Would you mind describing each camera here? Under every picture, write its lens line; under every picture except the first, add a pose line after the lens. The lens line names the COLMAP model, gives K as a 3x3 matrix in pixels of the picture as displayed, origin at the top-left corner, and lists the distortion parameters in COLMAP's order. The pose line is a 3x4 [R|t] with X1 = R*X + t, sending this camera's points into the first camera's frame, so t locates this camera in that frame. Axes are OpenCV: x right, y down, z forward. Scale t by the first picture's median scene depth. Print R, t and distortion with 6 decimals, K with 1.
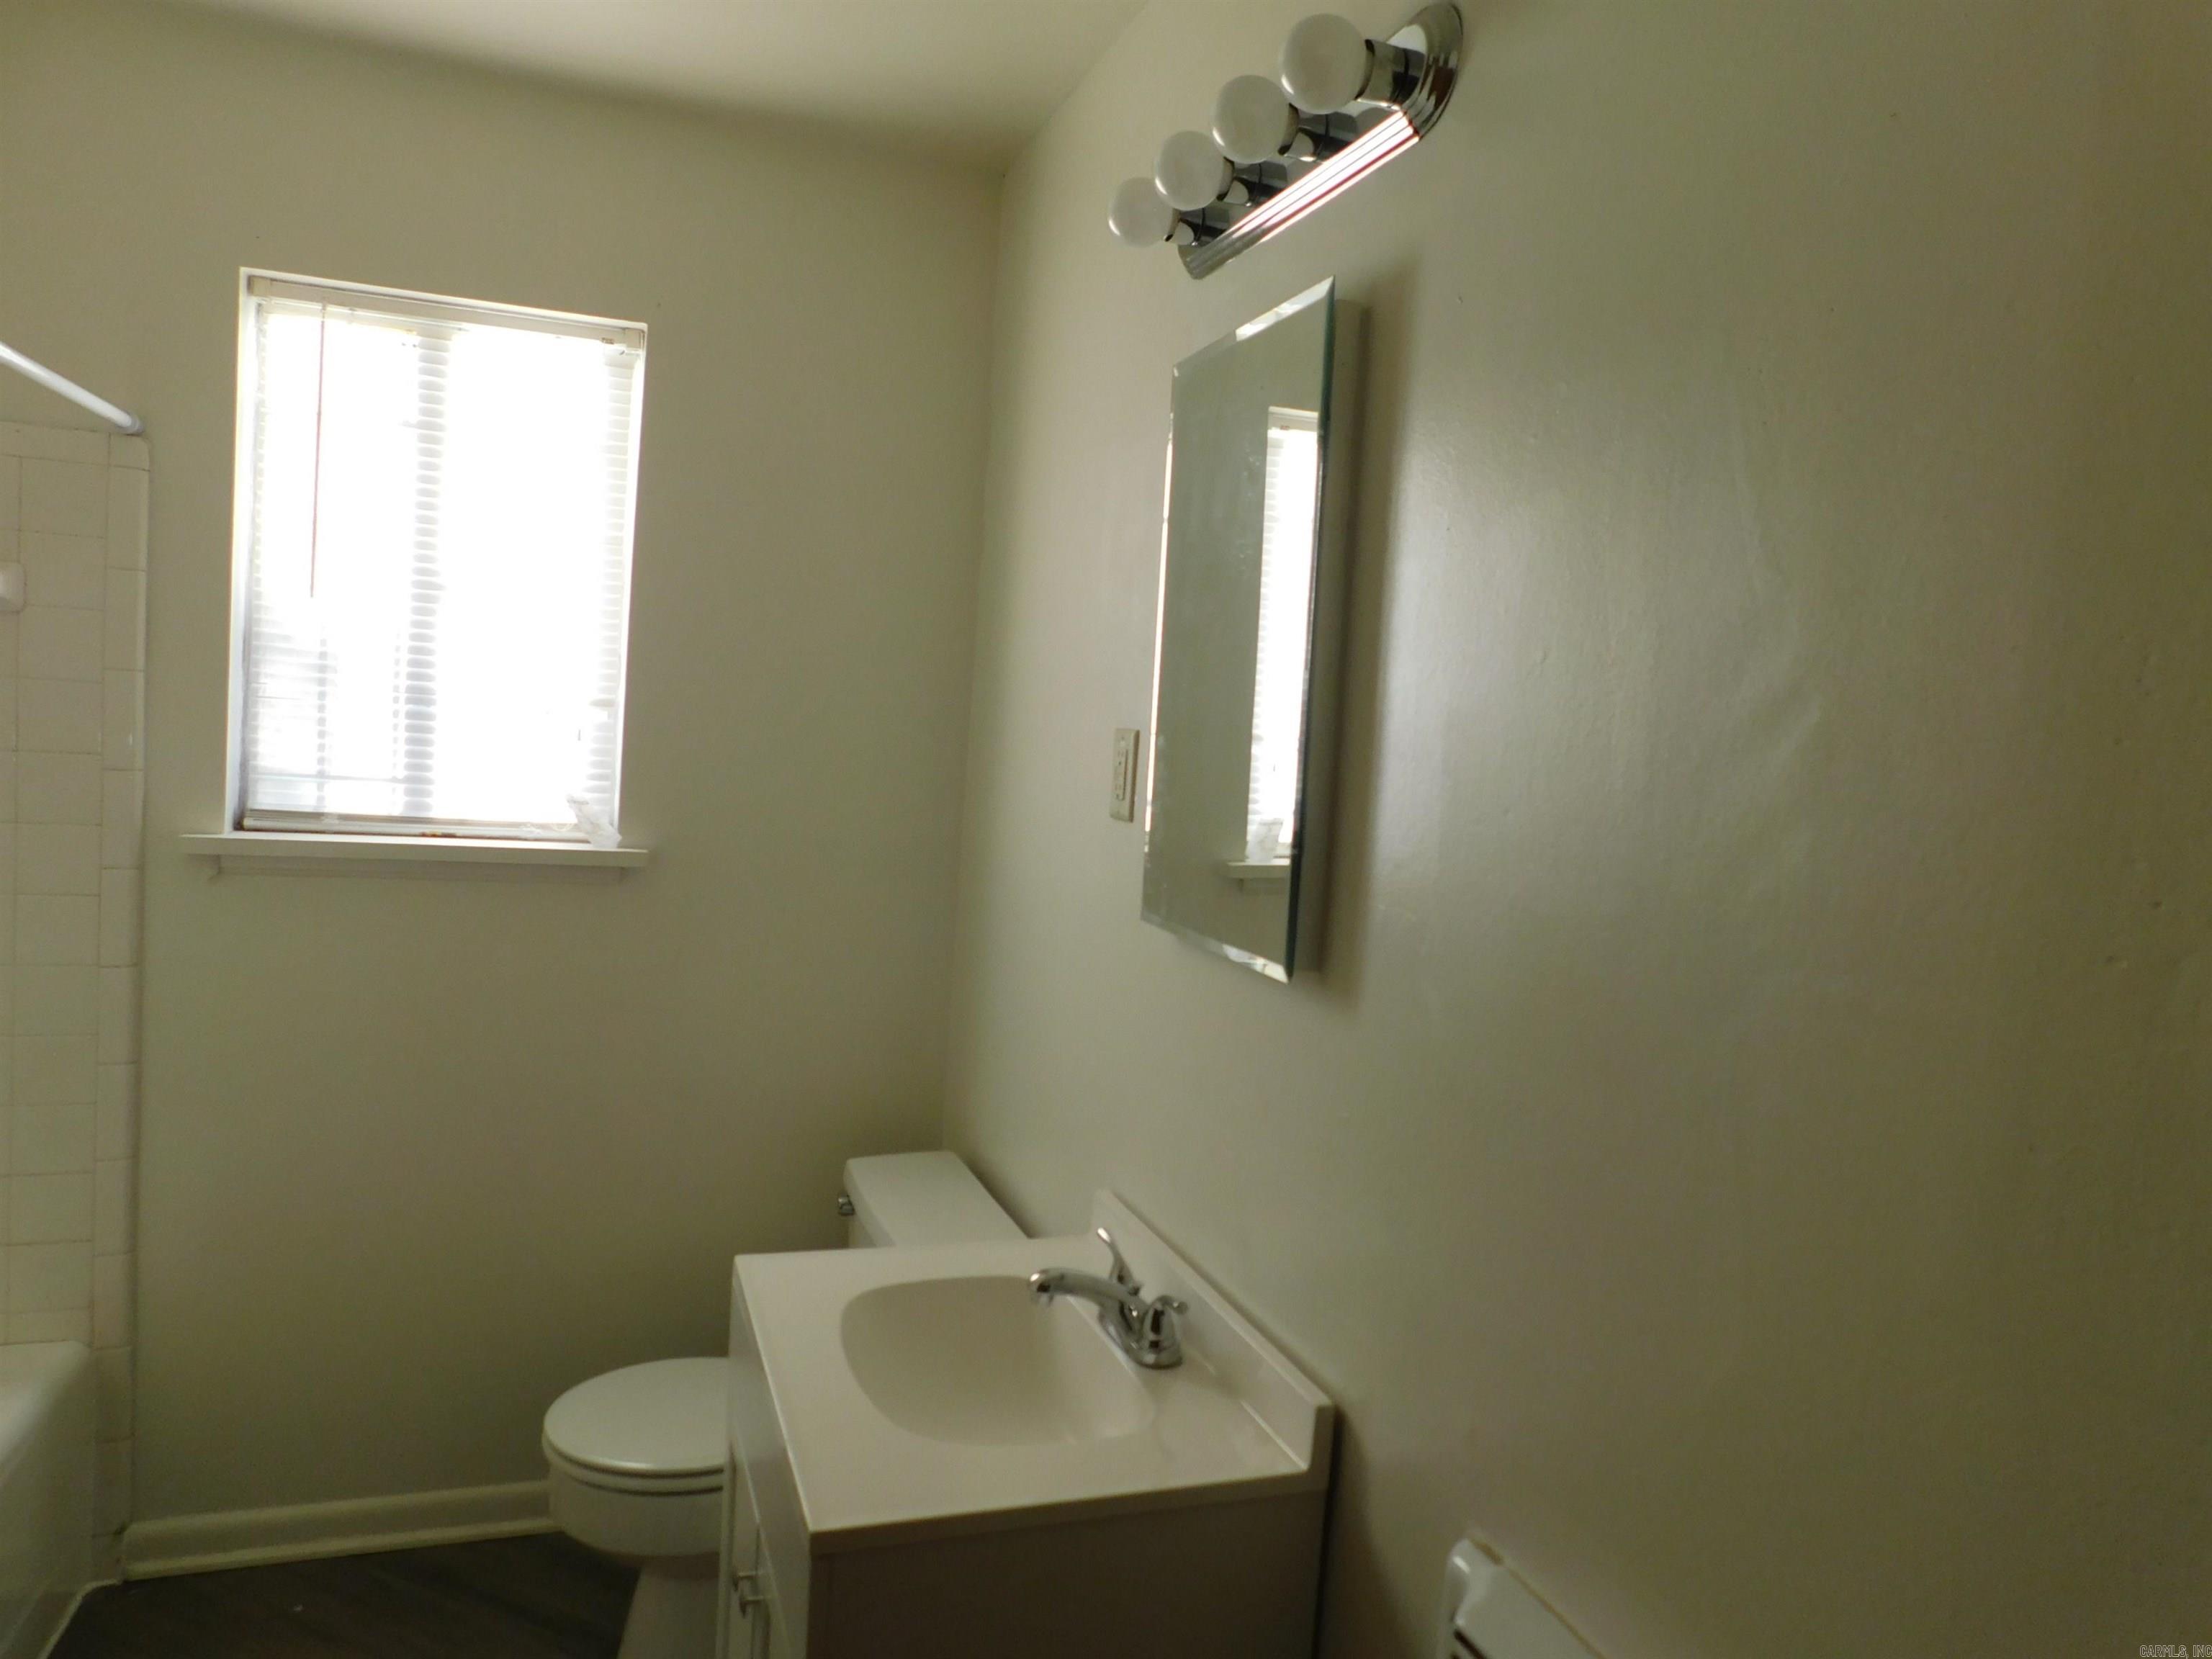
lens RADIAL K [[1498.3, 0, 1121.4], [0, 1498.3, 820.2], [0, 0, 1]] dist [-0.037797, 0.048200]
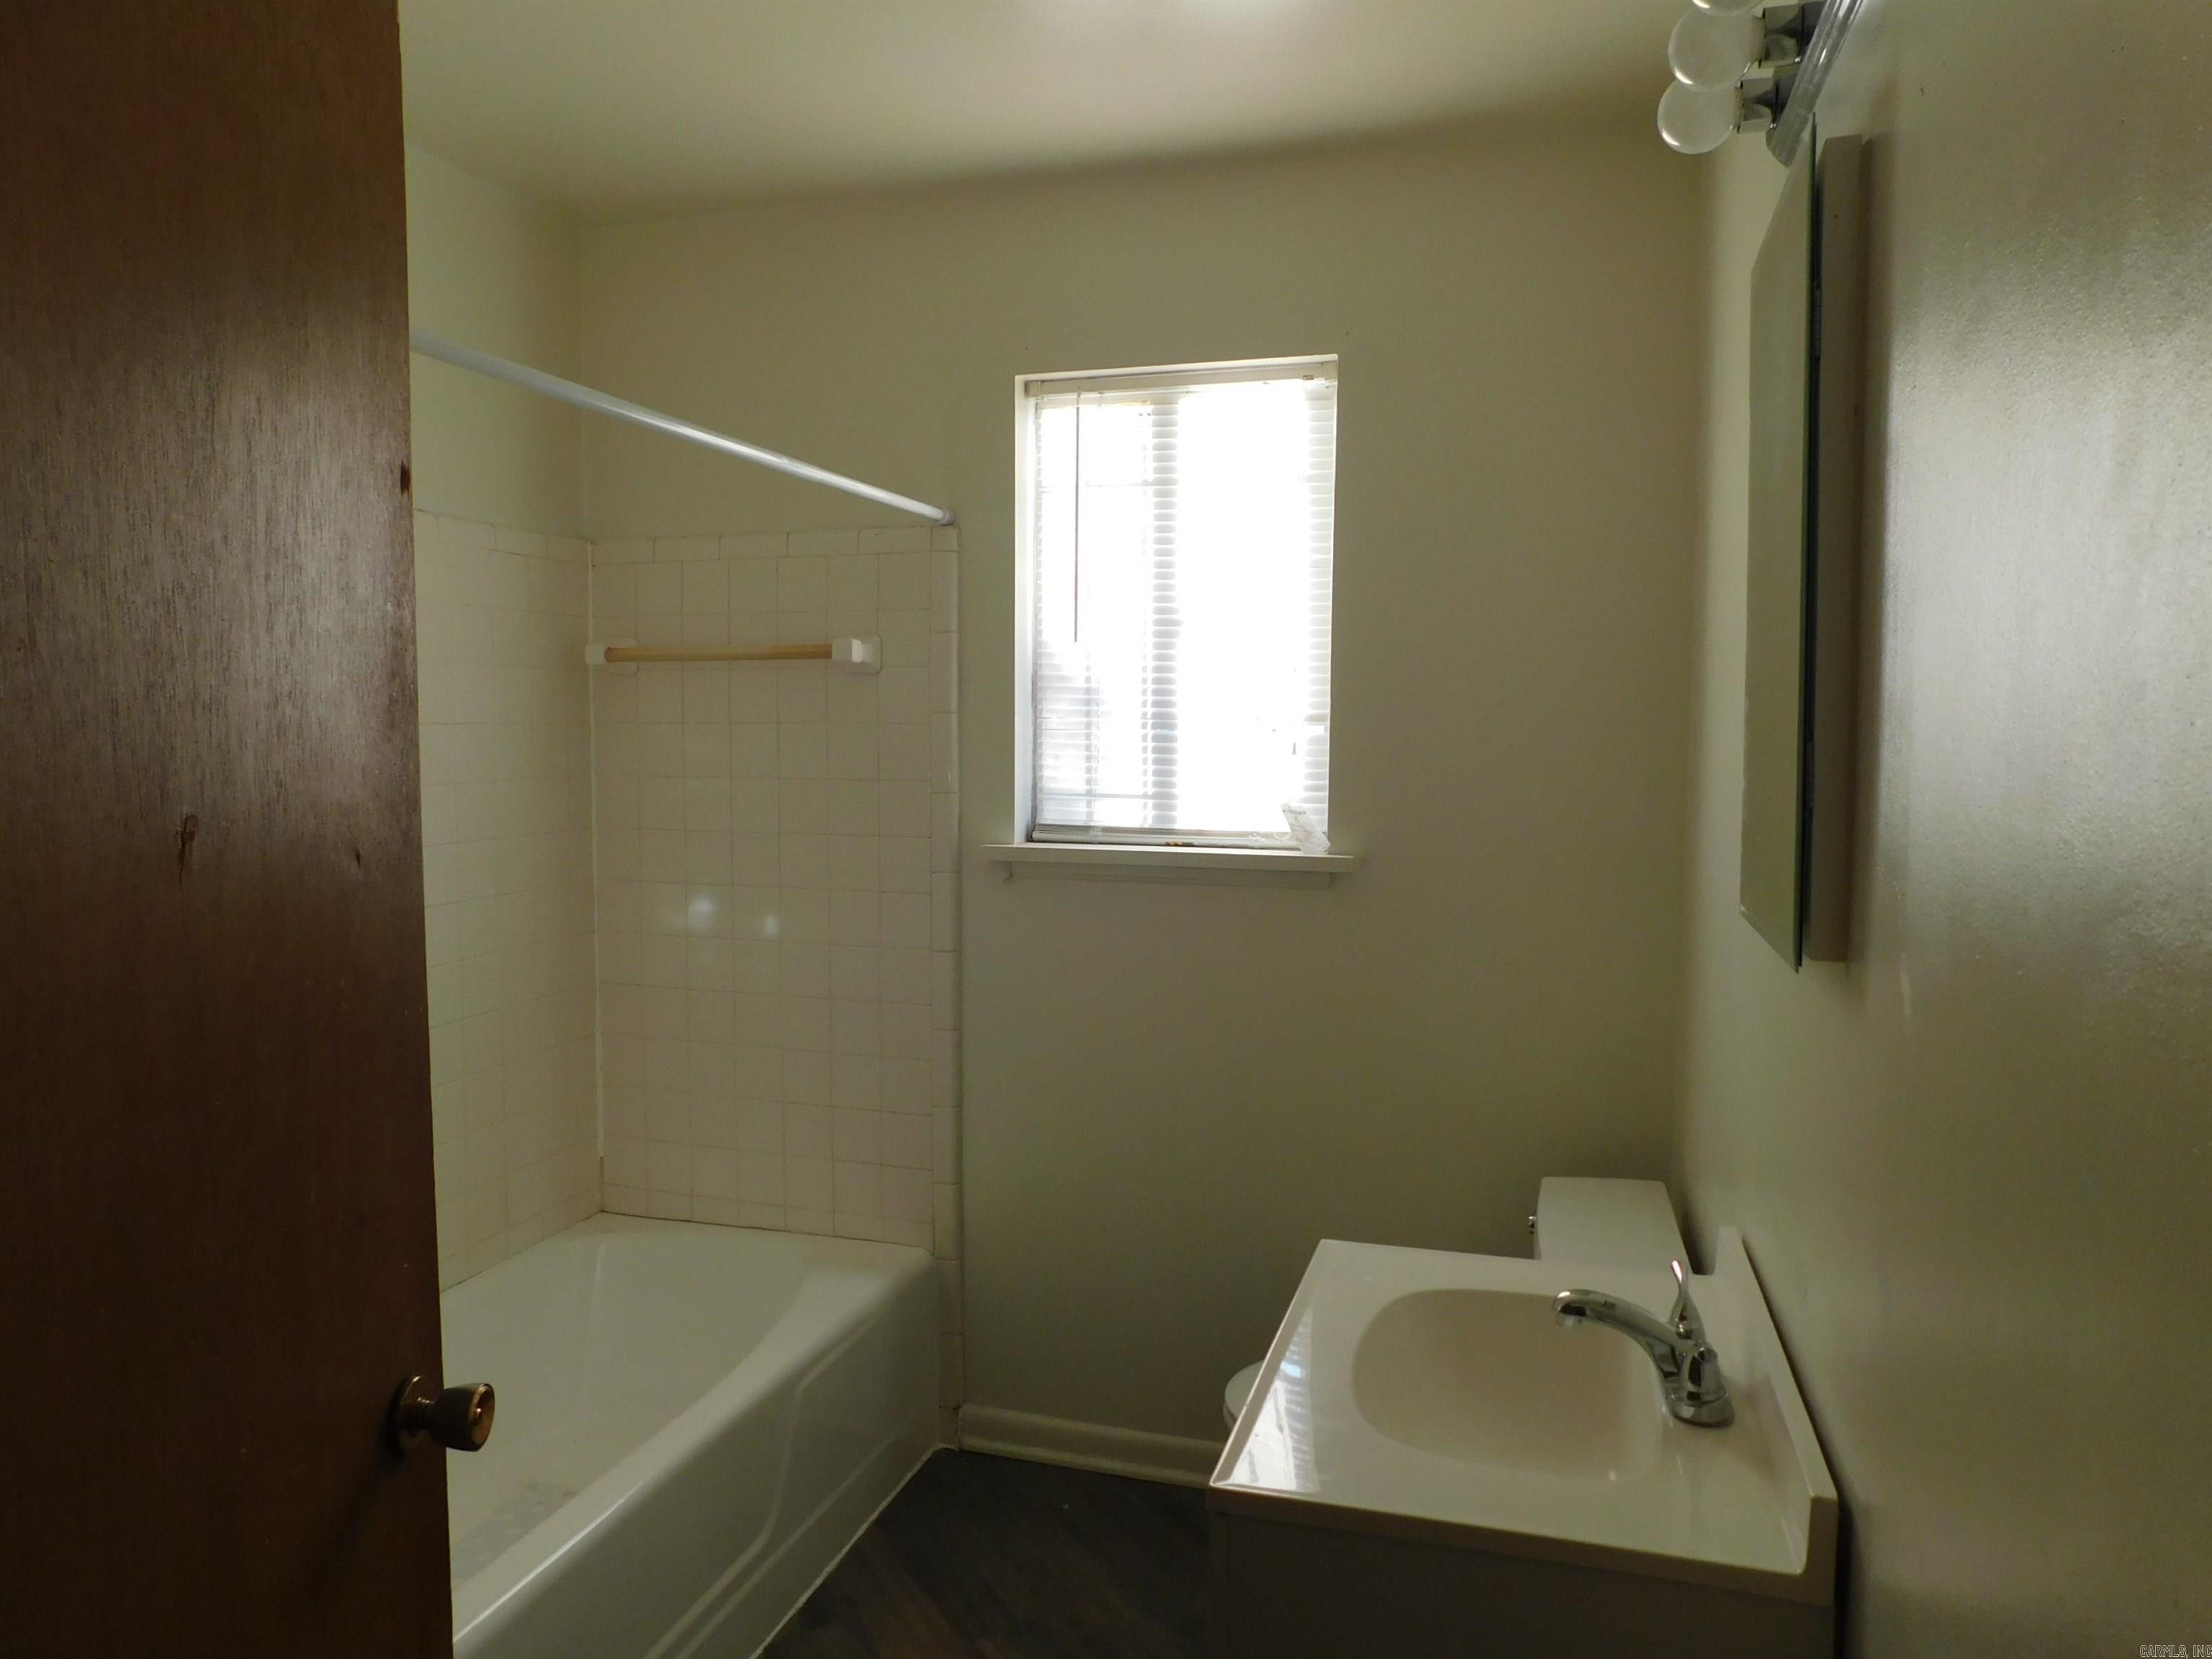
lens RADIAL K [[1498.3, 0, 1111.1], [0, 1498.3, 818.5], [0, 0, 1]] dist [-0.037797, 0.048200]
pose [[0.808610, -0.025604, -0.587788, 0.166437], [0.008582, 0.999460, -0.031730, 0.026782], [0.588282, 0.020613, 0.808393, 0.063730]]
